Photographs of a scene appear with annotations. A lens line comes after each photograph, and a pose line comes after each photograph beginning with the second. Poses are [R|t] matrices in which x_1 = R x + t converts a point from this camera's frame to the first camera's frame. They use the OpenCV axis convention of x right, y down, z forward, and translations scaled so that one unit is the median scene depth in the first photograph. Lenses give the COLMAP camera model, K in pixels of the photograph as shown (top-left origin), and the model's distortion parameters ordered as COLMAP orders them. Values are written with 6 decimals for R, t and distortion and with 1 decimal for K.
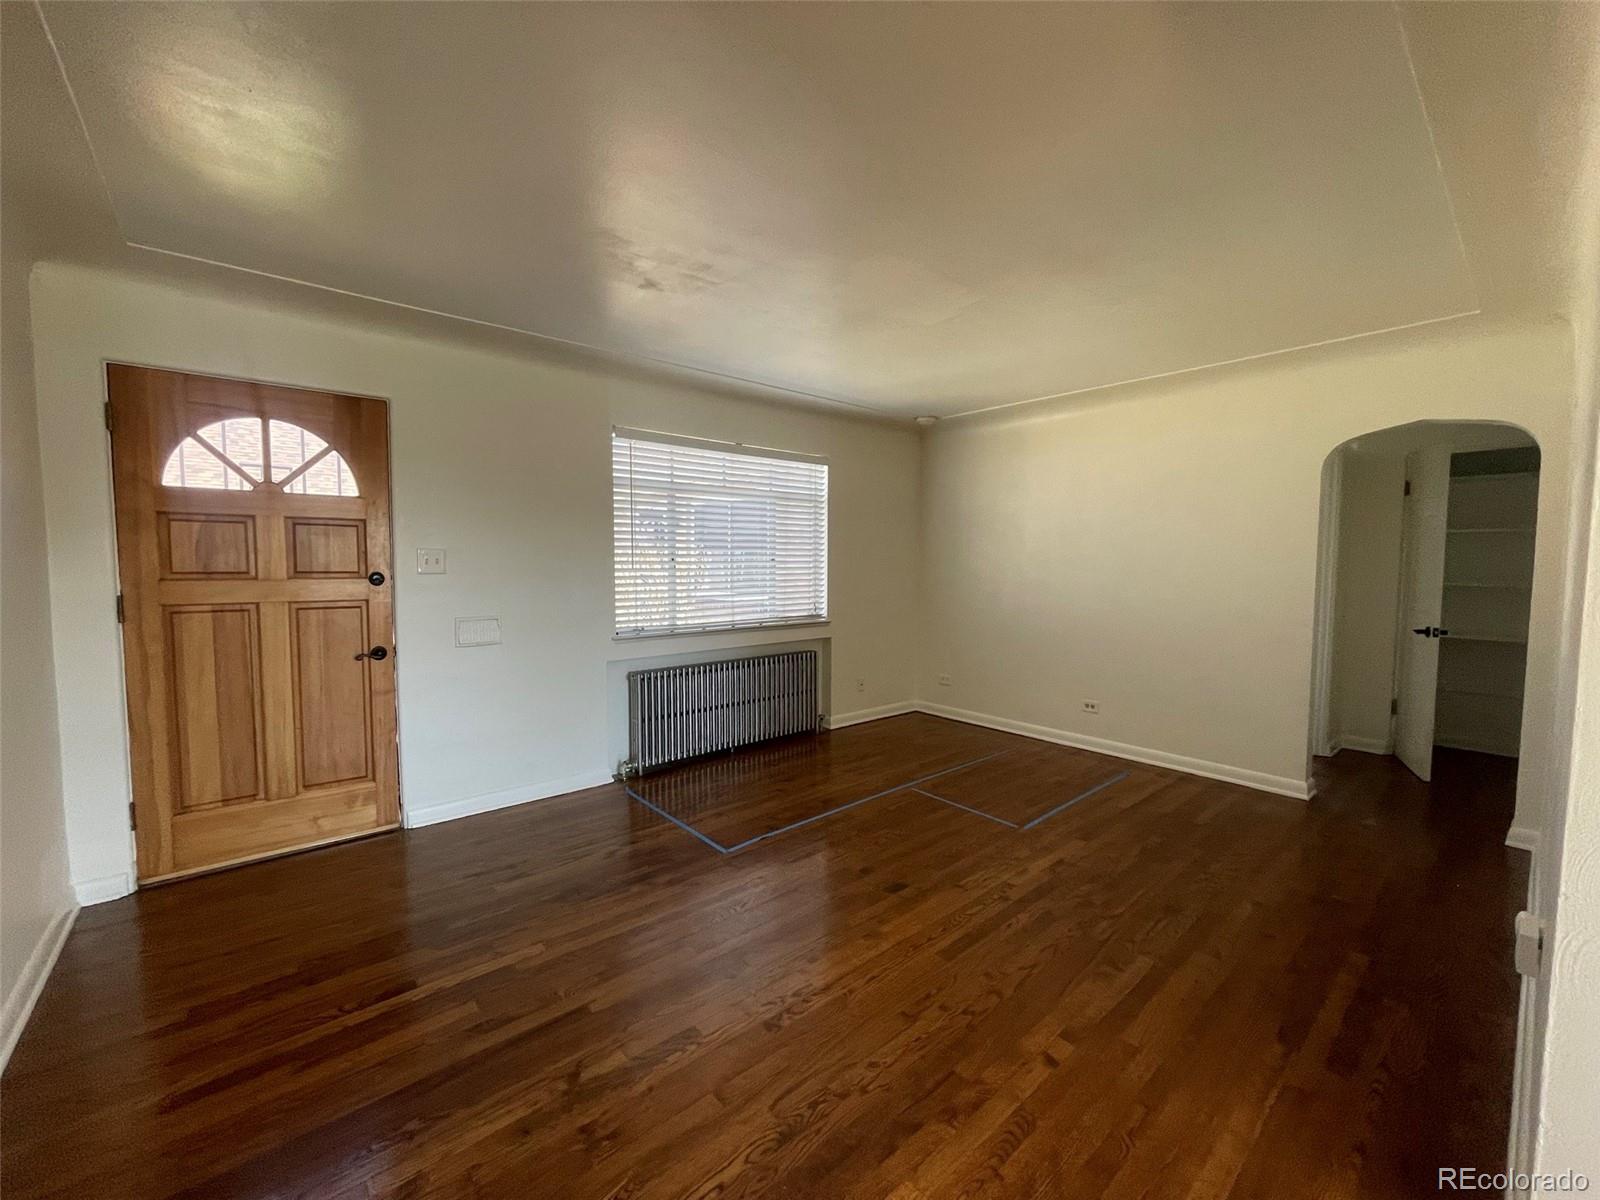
lens RADIAL K [[646.6, 0, 794.0], [0, 646.6, 599.0], [0, 0, 1]] dist [0.000387, 0.003131]
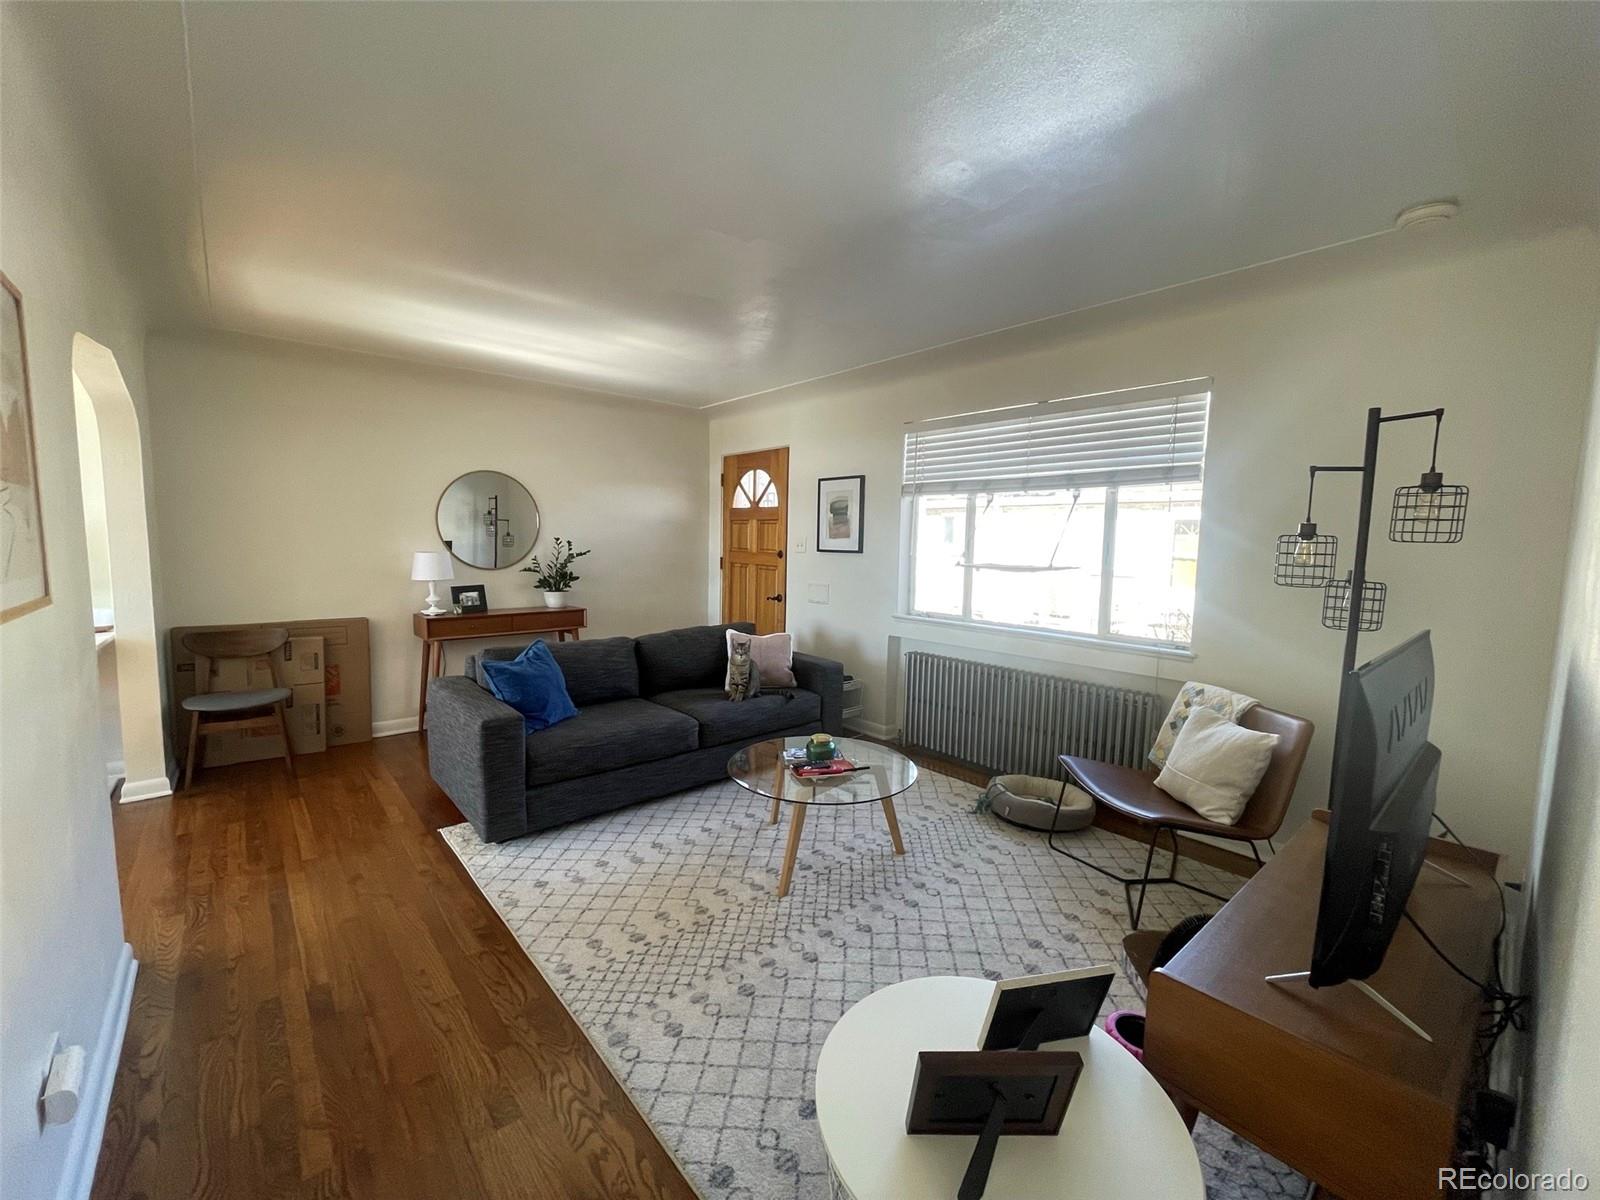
lens RADIAL K [[646.6, 0, 795.3], [0, 646.6, 599.6], [0, 0, 1]] dist [0.000387, 0.003131]
pose [[0.011521, 0.085933, -0.996234, 1.148477], [-0.084859, 0.992790, 0.084654, -0.065171], [0.996326, 0.083565, 0.018730, 1.106892]]
